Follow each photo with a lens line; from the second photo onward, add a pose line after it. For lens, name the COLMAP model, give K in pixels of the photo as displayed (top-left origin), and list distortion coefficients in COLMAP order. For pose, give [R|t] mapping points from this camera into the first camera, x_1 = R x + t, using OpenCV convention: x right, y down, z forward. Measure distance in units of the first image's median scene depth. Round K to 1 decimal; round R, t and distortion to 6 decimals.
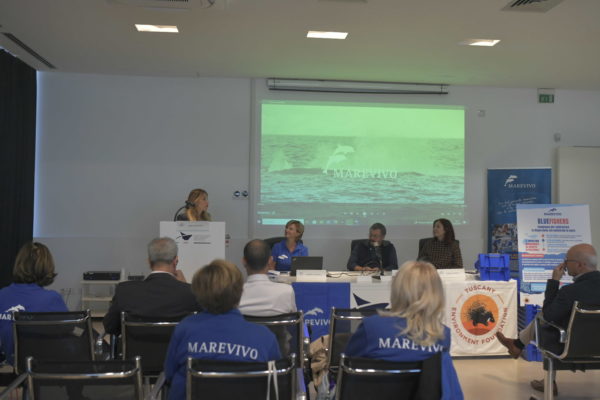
lens RADIAL K [[571.1, 0, 301.9], [0, 571.1, 200.8], [0, 0, 1]] dist [-0.071846, 0.119025]
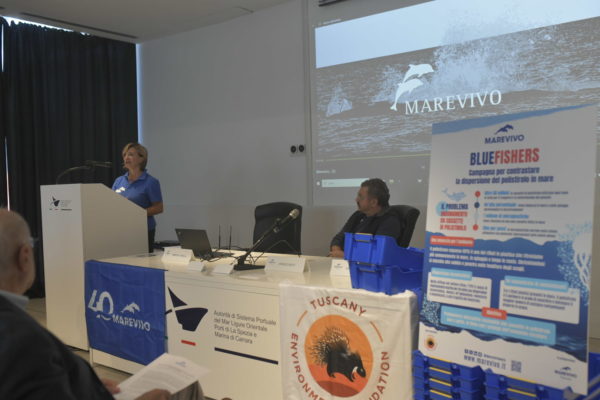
lens RADIAL K [[571.1, 0, 301.9], [0, 571.1, 200.8], [0, 0, 1]] dist [-0.071846, 0.119025]
pose [[0.719024, -0.010403, -0.694907, 0.619685], [0.046099, 0.998400, 0.032752, 0.047256], [0.693455, -0.055584, 0.718353, 0.614013]]
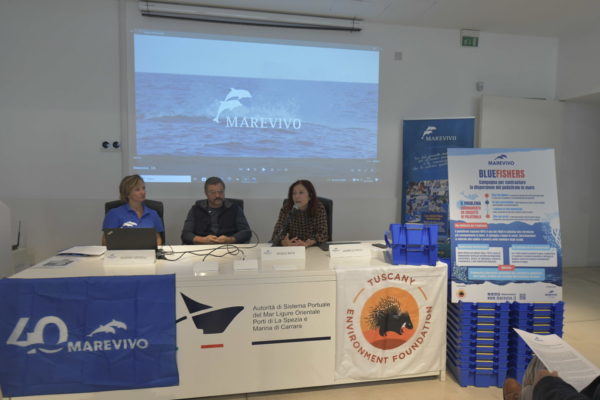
lens RADIAL K [[399.3, 0, 305.4], [0, 399.3, 201.7], [0, 0, 1]] dist [0.004383, 0.001179]
pose [[0.996390, -0.005407, 0.084727, 0.175284], [-0.001557, 0.996639, 0.081909, 0.031220], [-0.084885, -0.081746, 0.993032, 0.553780]]
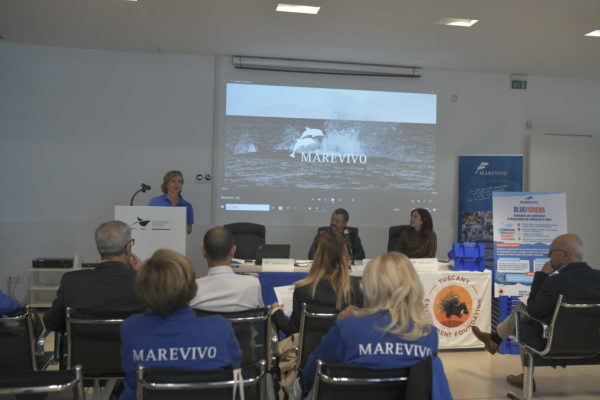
lens RADIAL K [[571.1, 0, 301.9], [0, 571.1, 200.8], [0, 0, 1]] dist [-0.071846, 0.119025]
pose [[0.997870, 0.010965, 0.064313, -0.005891], [-0.012568, 0.999619, 0.024578, 0.001874], [-0.064019, -0.025333, 0.997627, 0.059902]]
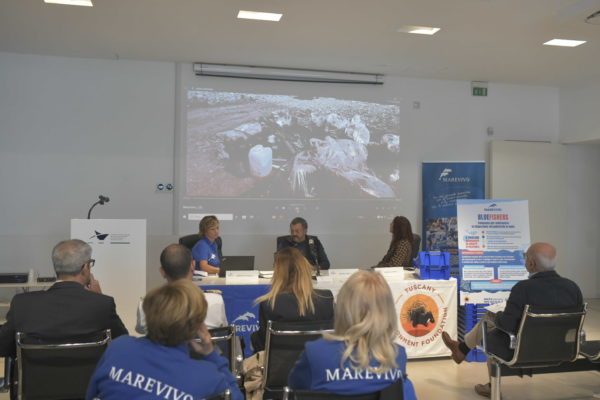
lens RADIAL K [[571.1, 0, 301.9], [0, 571.1, 200.8], [0, 0, 1]] dist [-0.071846, 0.119025]
pose [[0.991896, 0.000057, 0.127051, -0.004730], [-0.002090, 0.999872, 0.015869, -0.006692], [-0.127033, -0.016006, 0.991769, 0.076558]]
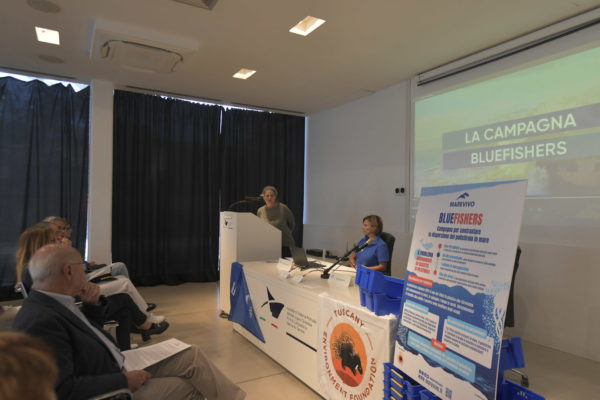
lens RADIAL K [[397.4, 0, 302.4], [0, 397.4, 208.9], [0, 0, 1]] dist [-0.002411, -0.001035]
pose [[0.406945, -0.001070, -0.913452, 0.702374], [0.005745, 0.999983, 0.001388, 0.027414], [0.913434, -0.005813, 0.406945, 0.741203]]
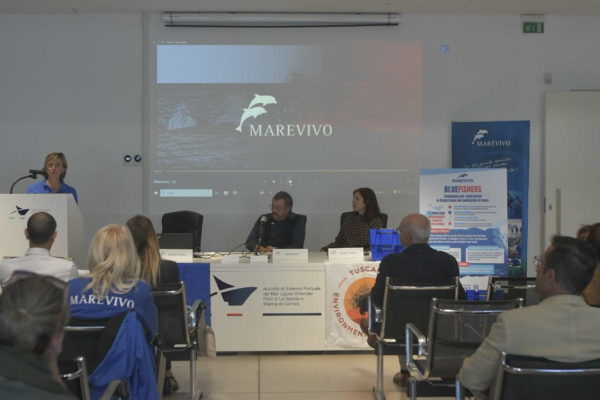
lens RADIAL K [[860.2, 0, 300.0], [0, 860.2, 200.0], [0, 0, 1]] dist [-0.067704, 0.058865]
pose [[0.997592, -0.009335, -0.068731, 0.293987], [0.012403, 0.998939, 0.044342, -0.006320], [0.068245, -0.045088, 0.996649, -0.259275]]
